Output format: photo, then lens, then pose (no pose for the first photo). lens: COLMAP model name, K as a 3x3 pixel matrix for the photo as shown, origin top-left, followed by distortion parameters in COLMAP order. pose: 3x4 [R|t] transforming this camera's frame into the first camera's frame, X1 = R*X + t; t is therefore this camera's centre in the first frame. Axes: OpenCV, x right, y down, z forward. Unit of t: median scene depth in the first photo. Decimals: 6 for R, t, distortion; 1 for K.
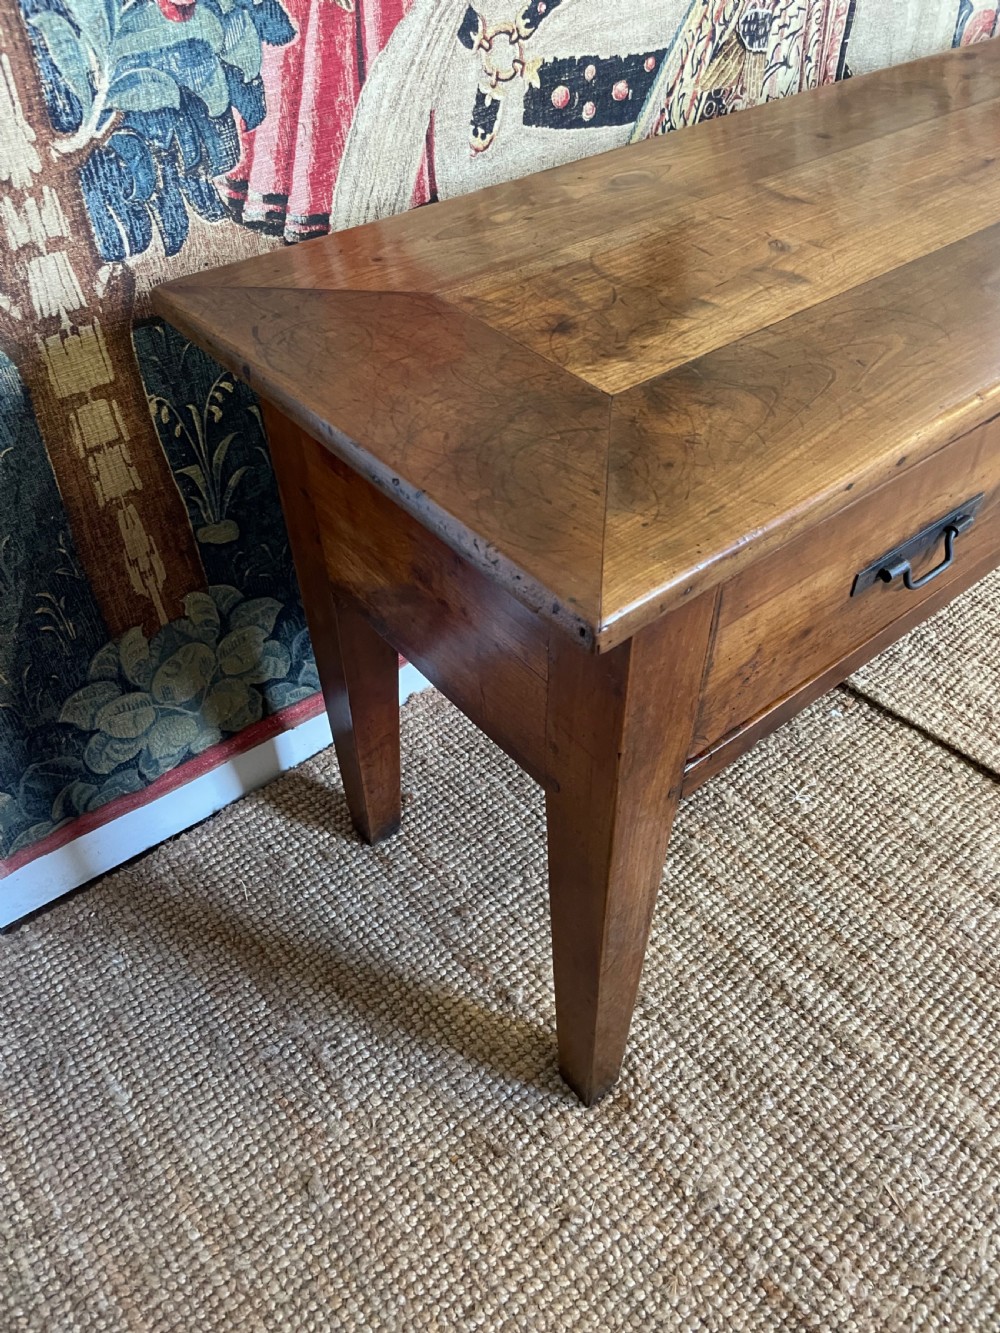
lens RADIAL K [[1025.5, 0, 509.0], [0, 1025.5, 657.2], [0, 0, 1]] dist [0.080045, -0.121050]
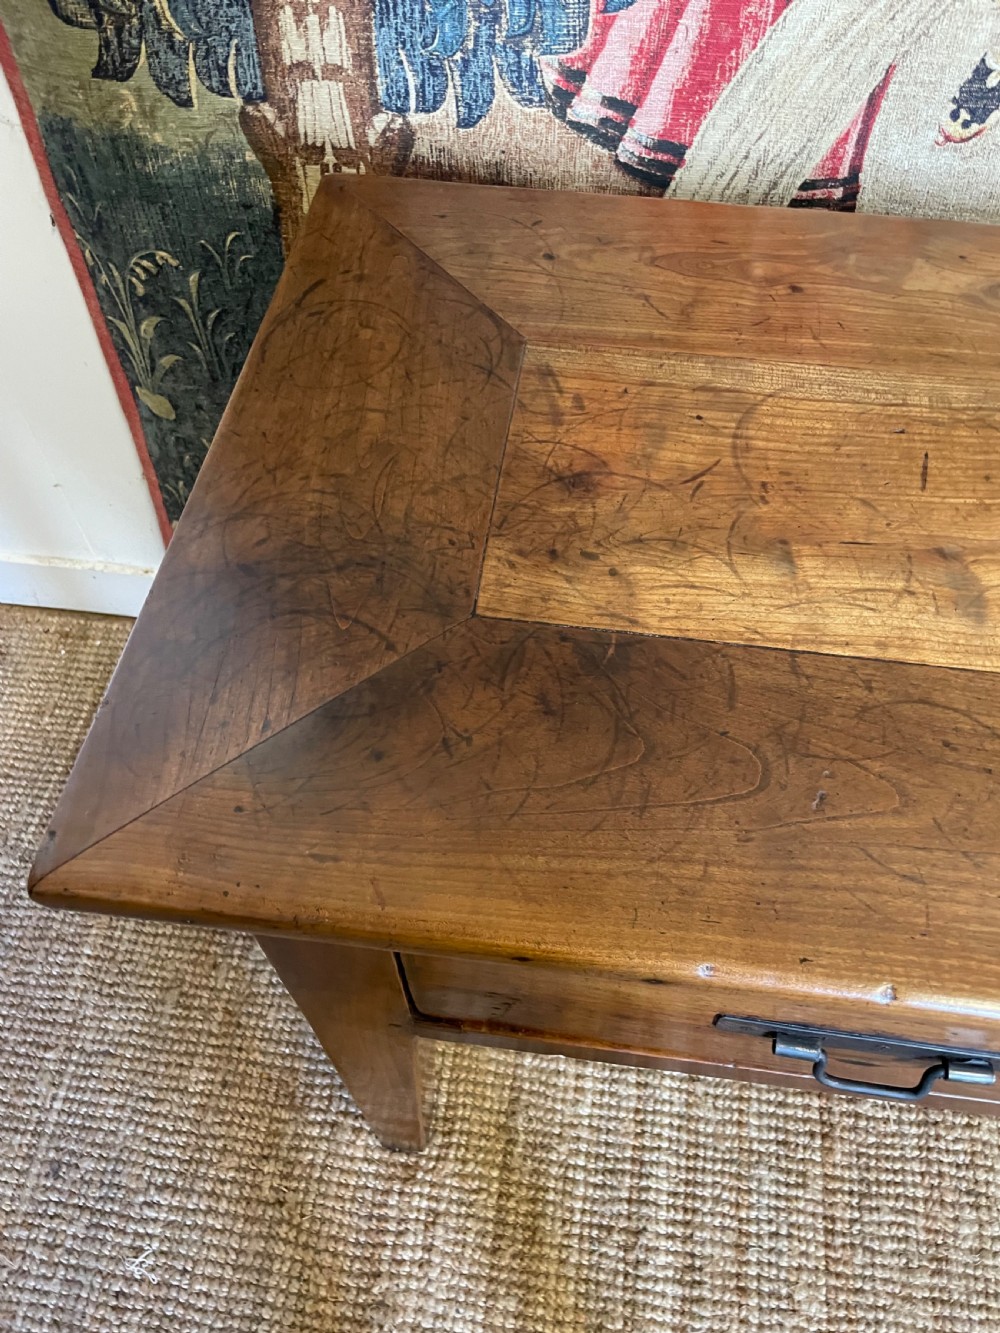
lens RADIAL K [[1025.5, 0, 507.0], [0, 1025.5, 673.9], [0, 0, 1]] dist [0.080045, -0.121050]
pose [[0.676693, 0.614721, -0.405222, 0.261422], [-0.507084, 0.788152, 0.348831, -0.291879], [0.533810, -0.030570, 0.845052, 0.243691]]
